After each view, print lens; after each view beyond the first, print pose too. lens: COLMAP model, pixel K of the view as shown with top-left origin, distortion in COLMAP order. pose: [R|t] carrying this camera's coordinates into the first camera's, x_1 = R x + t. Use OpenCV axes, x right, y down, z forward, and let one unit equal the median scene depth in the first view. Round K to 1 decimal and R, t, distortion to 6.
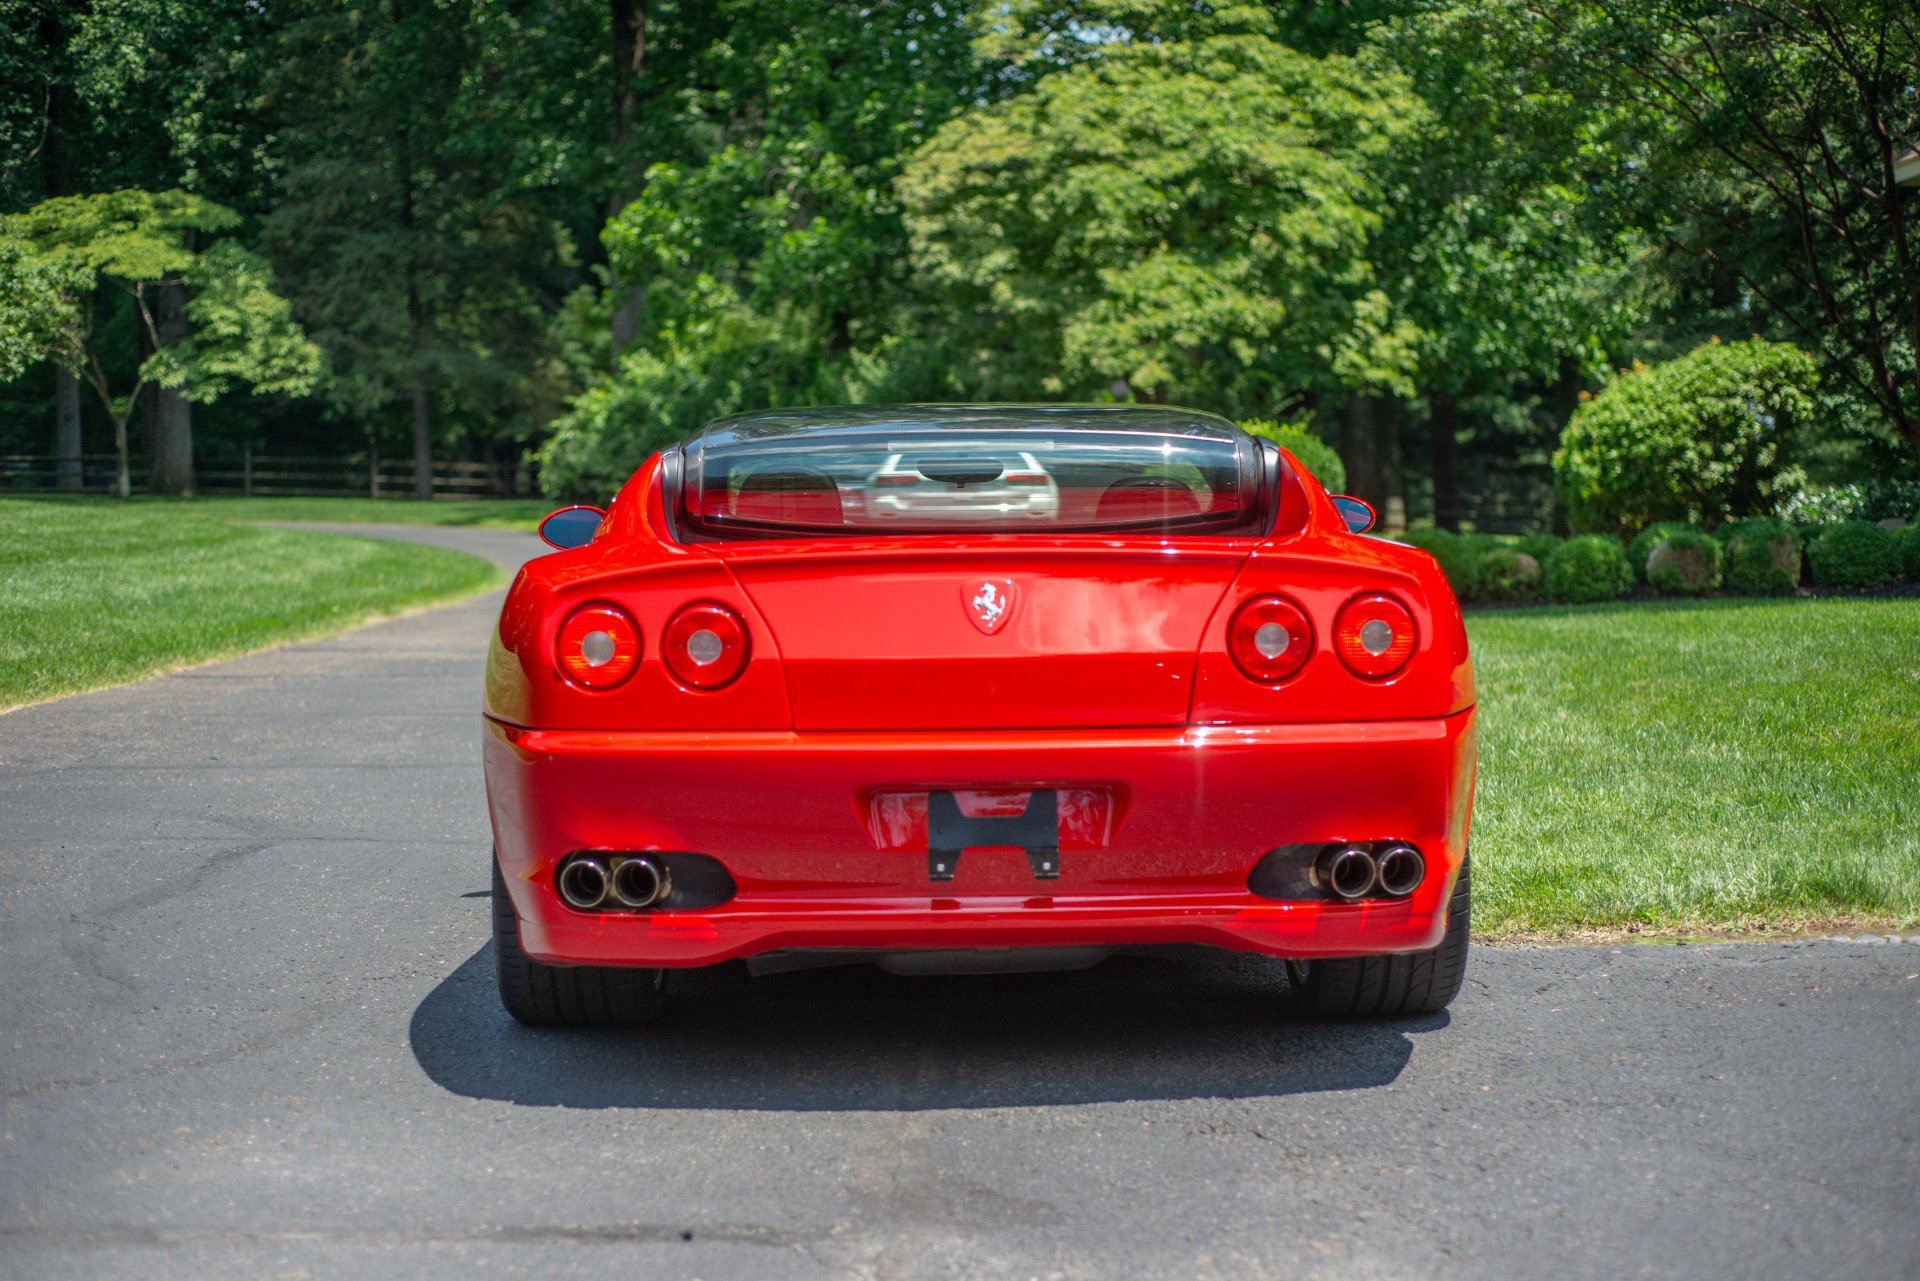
lens RADIAL K [[2817.5, 0, 961.6], [0, 2817.5, 581.8], [0, 0, 1]] dist [-0.014240, 0.050936]
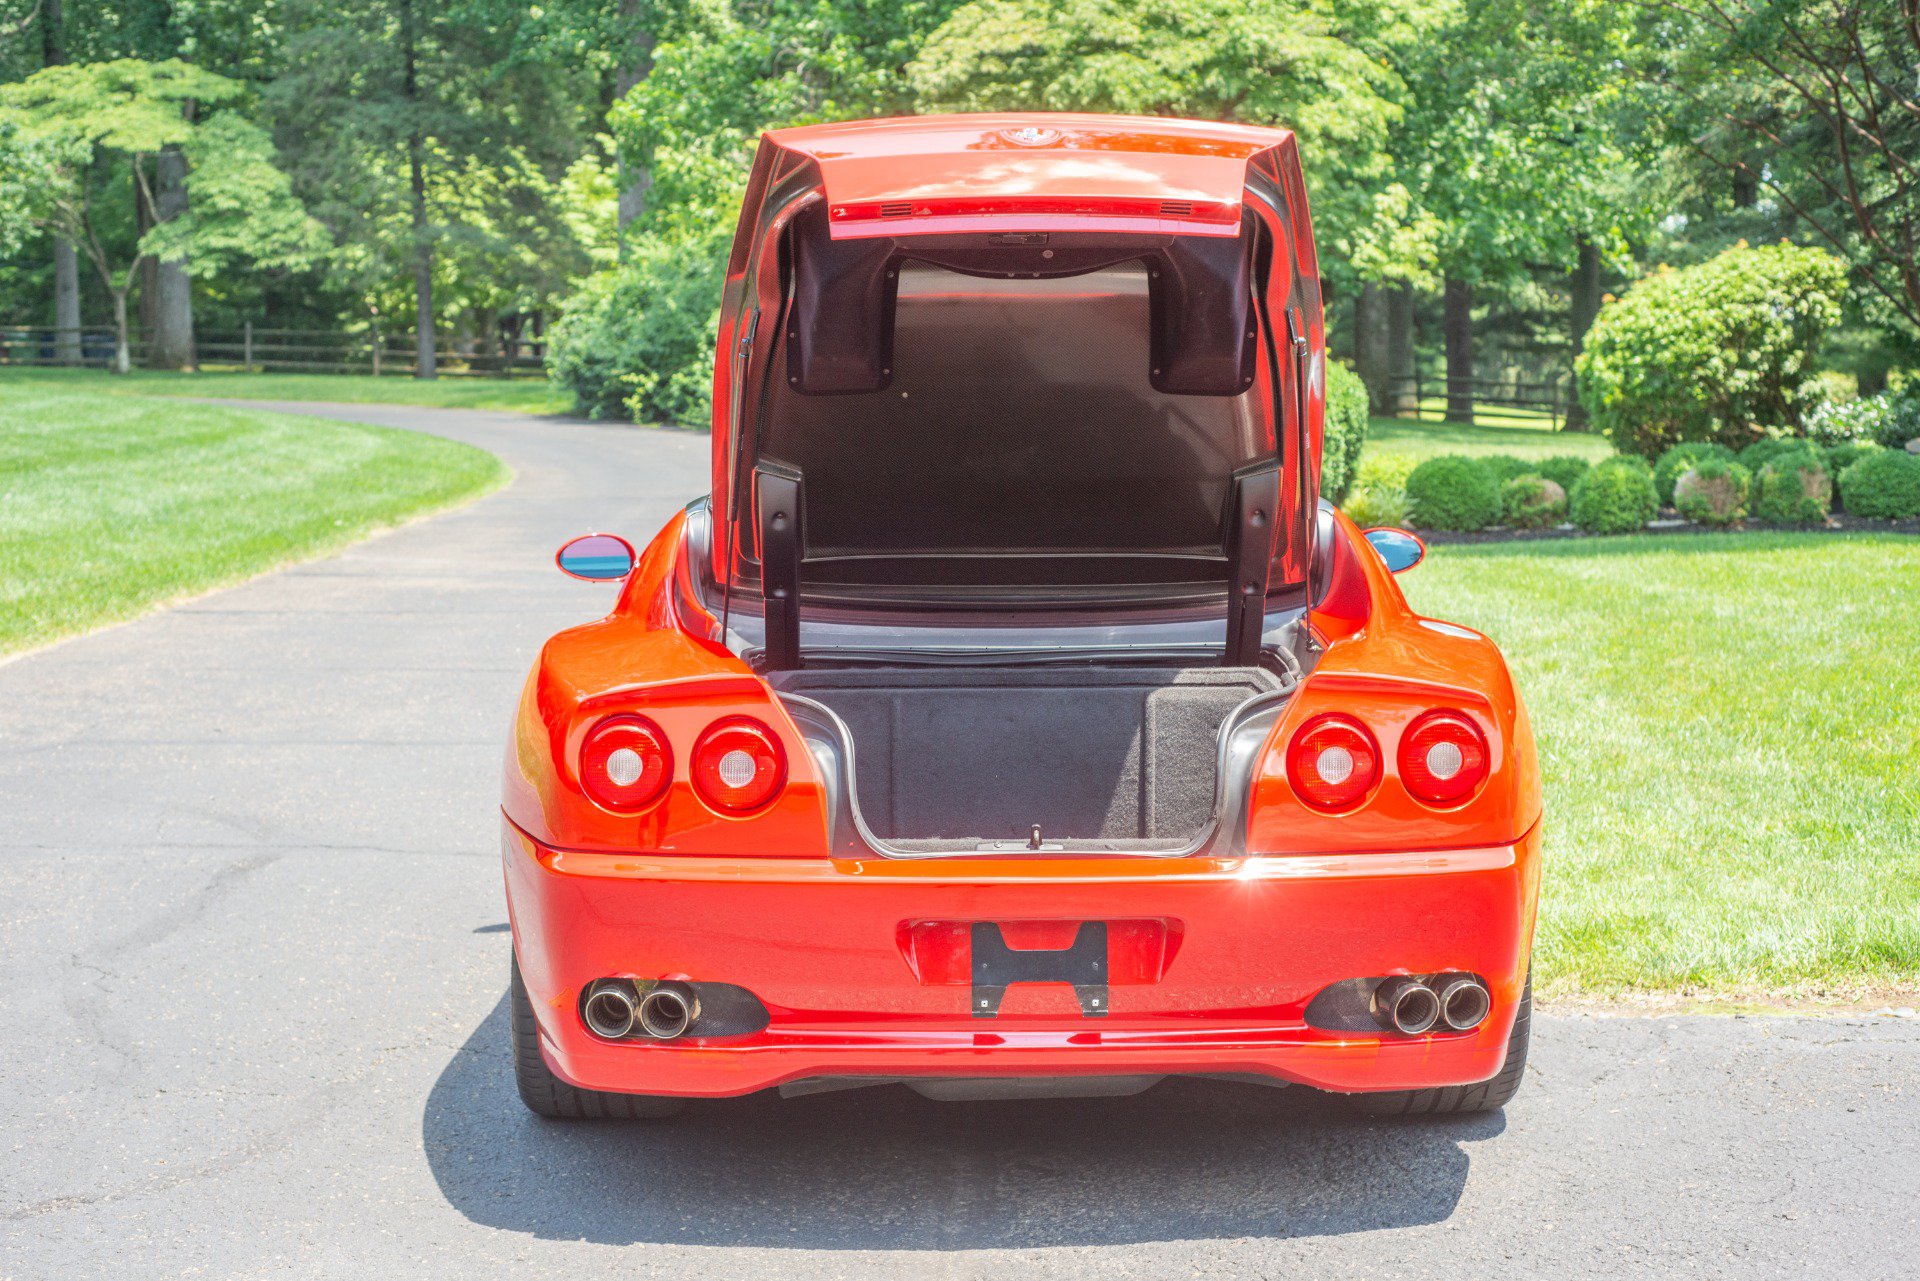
lens RADIAL K [[2830.6, 0, 961.2], [0, 2830.6, 584.5], [0, 0, 1]] dist [-0.011191, 0.026145]
pose [[0.999968, 0.007883, -0.001287, -0.002647], [-0.007807, 0.998677, 0.050831, -0.015689], [0.001686, -0.050819, 0.998706, 0.009021]]
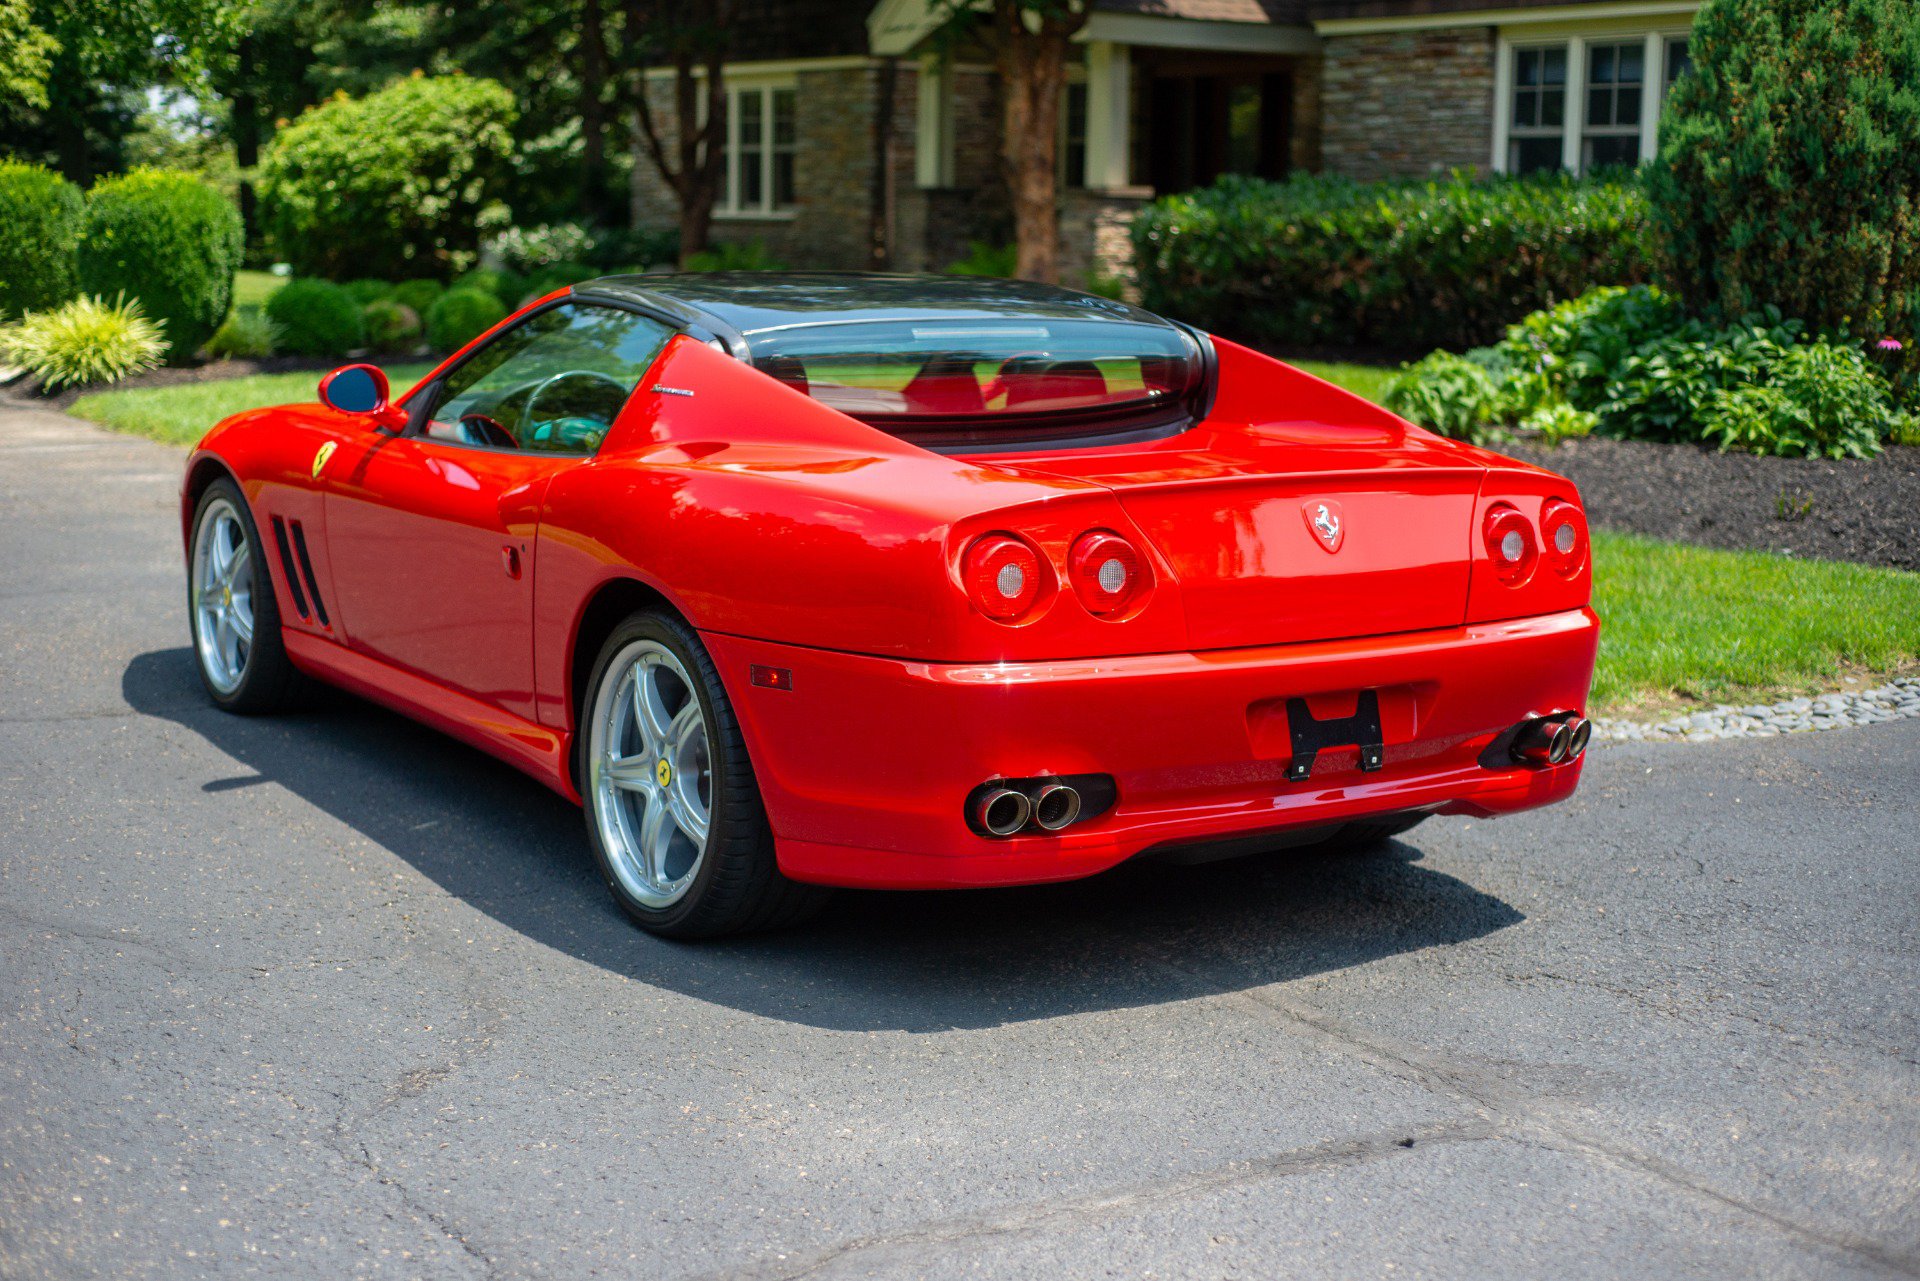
lens RADIAL K [[2830.6, 0, 961.2], [0, 2830.6, 584.5], [0, 0, 1]] dist [-0.011191, 0.026145]
pose [[0.843810, -0.048594, 0.534438, -0.122729], [-0.010575, 0.994193, 0.107094, -0.014941], [-0.536538, -0.096019, 0.838396, 0.028428]]
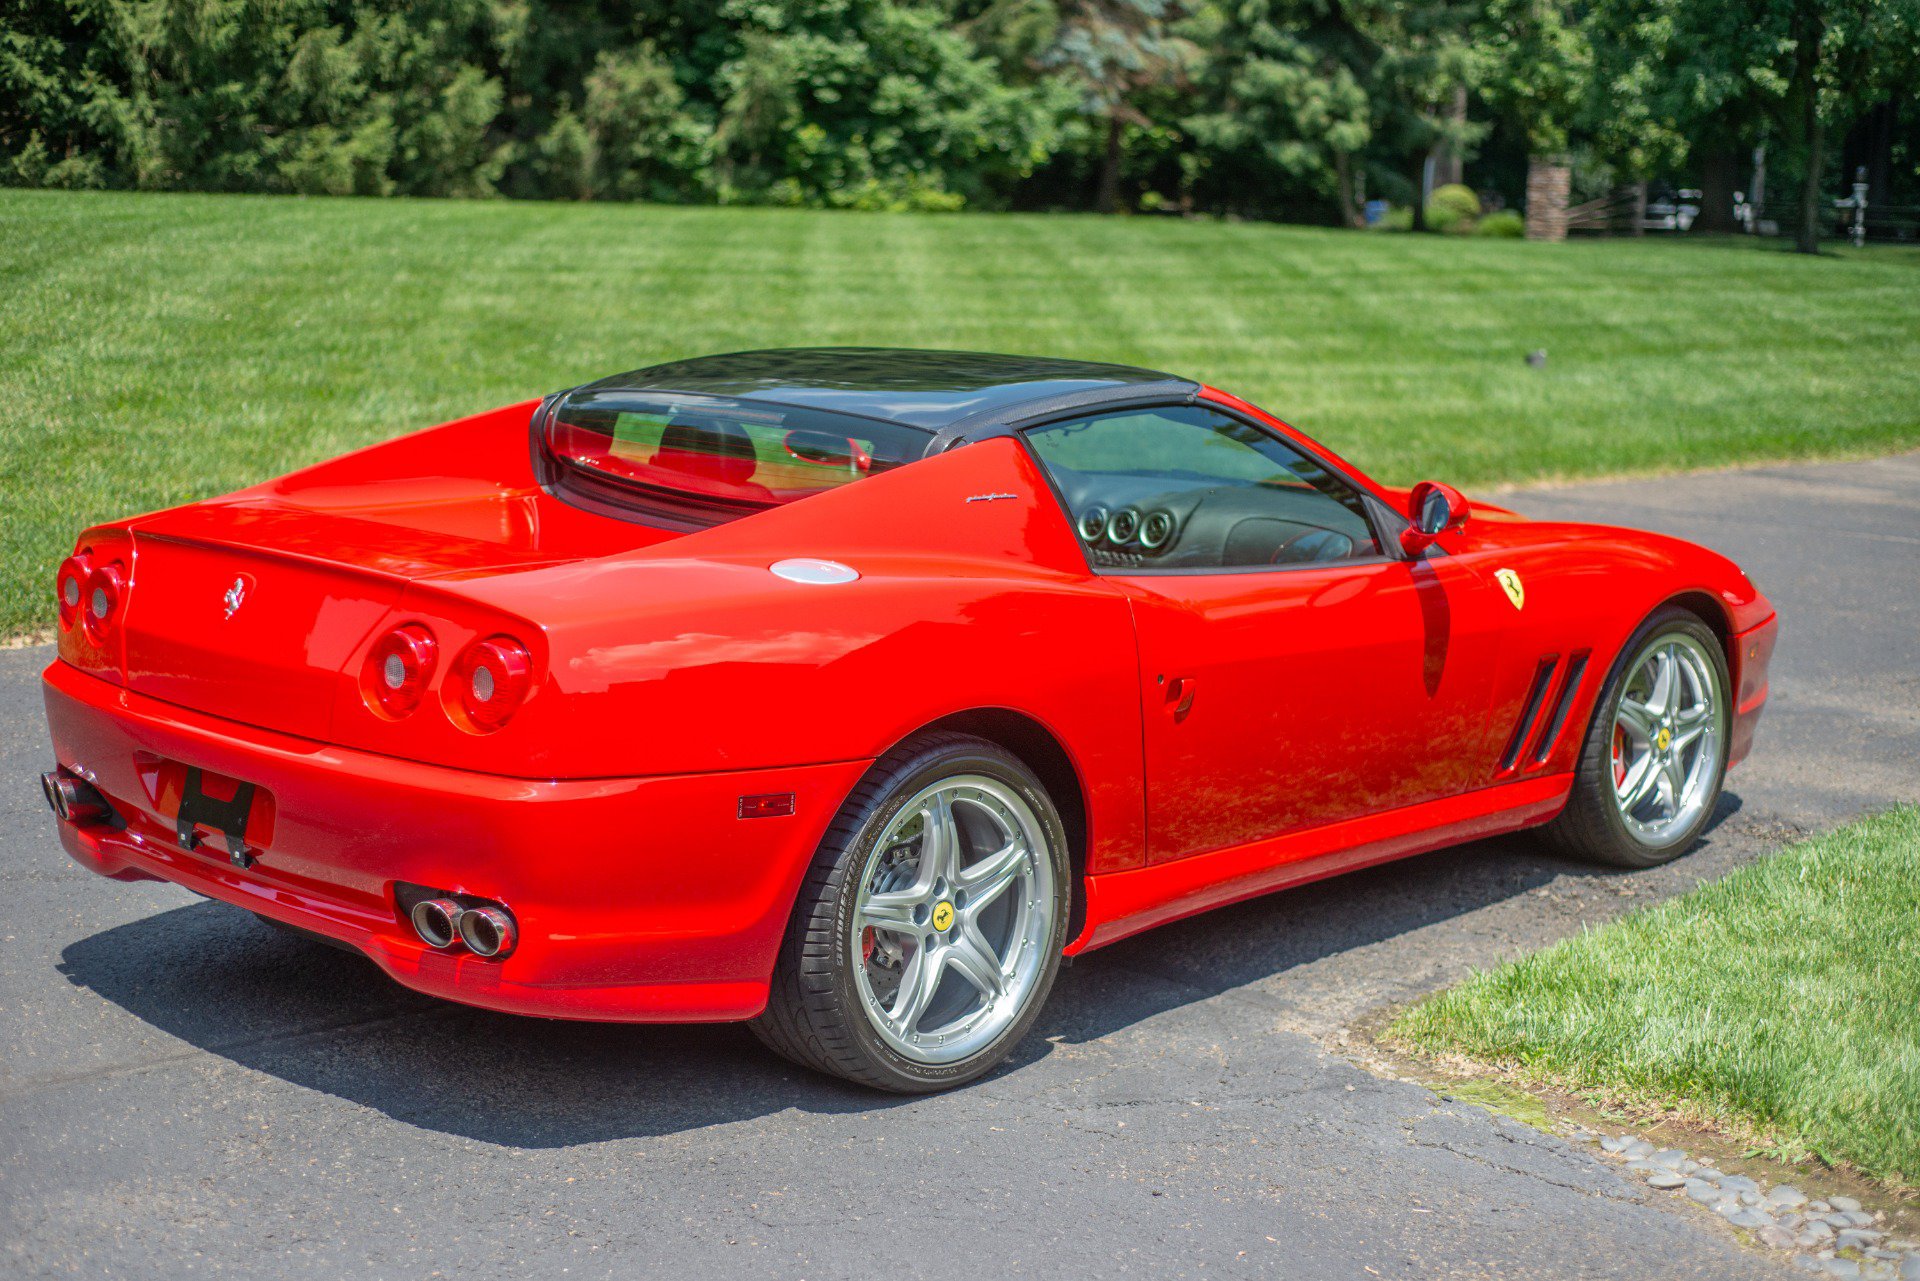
lens RADIAL K [[2830.6, 0, 961.2], [0, 2830.6, 584.5], [0, 0, 1]] dist [-0.011191, 0.026145]
pose [[0.697132, 0.123969, -0.706144, 0.165811], [-0.055511, 0.991314, 0.119231, -0.024287], [0.714791, -0.043921, 0.697958, 0.081942]]
